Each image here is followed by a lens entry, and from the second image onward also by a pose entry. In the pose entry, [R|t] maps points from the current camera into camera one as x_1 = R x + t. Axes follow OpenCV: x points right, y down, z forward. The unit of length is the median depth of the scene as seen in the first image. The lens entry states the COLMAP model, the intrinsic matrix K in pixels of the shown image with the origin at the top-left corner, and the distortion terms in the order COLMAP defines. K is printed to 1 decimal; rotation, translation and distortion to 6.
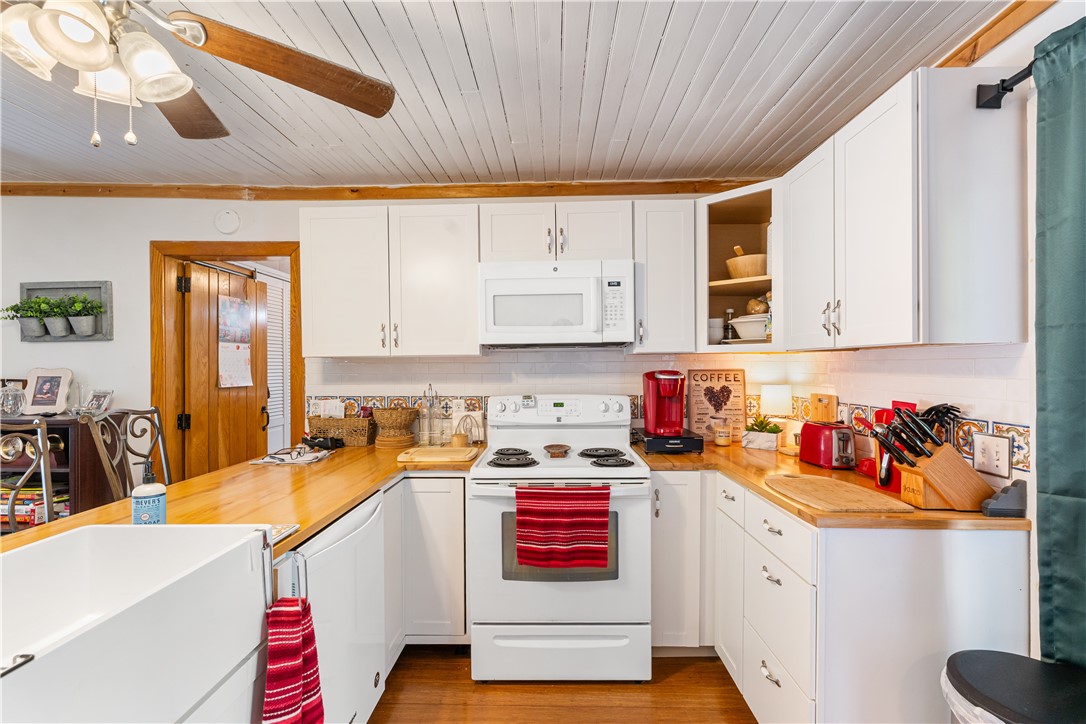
lens RADIAL K [[480.2, 0, 547.5], [0, 480.2, 367.4], [0, 0, 1]] dist [-0.001867, 0.000340]
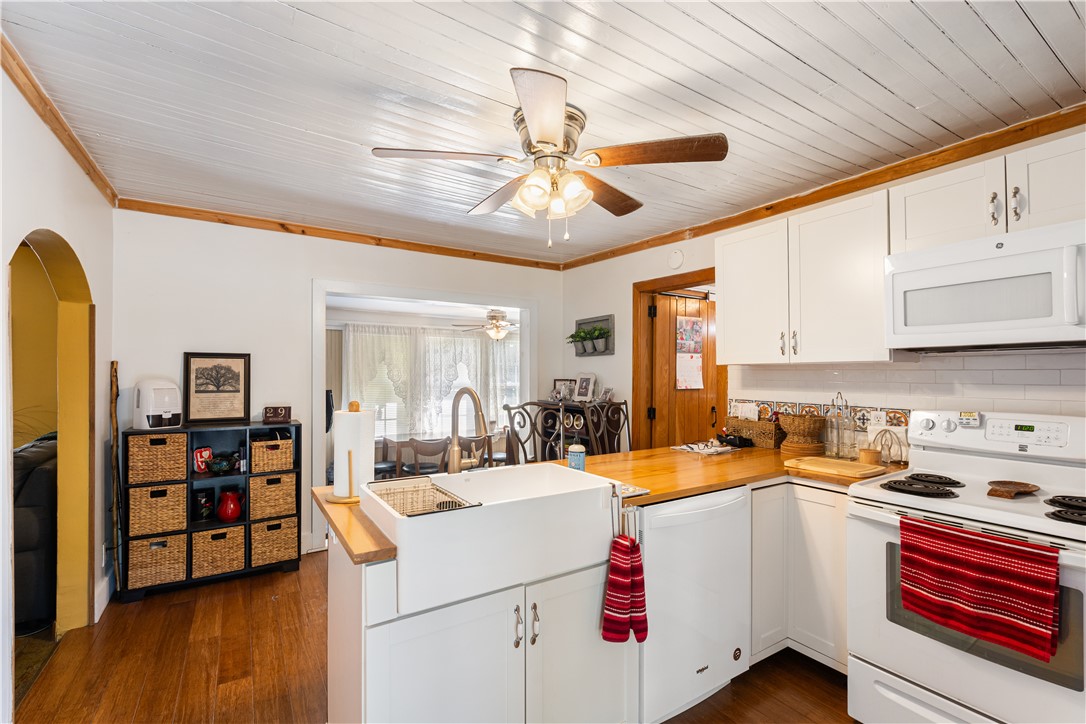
lens RADIAL K [[480.2, 0, 550.7], [0, 480.2, 364.7], [0, 0, 1]] dist [-0.001867, 0.000340]
pose [[0.570610, -0.007278, -0.821189, 0.220939], [-0.008043, 0.999863, -0.014451, -0.001451], [0.821182, 0.014851, 0.570473, -0.001514]]
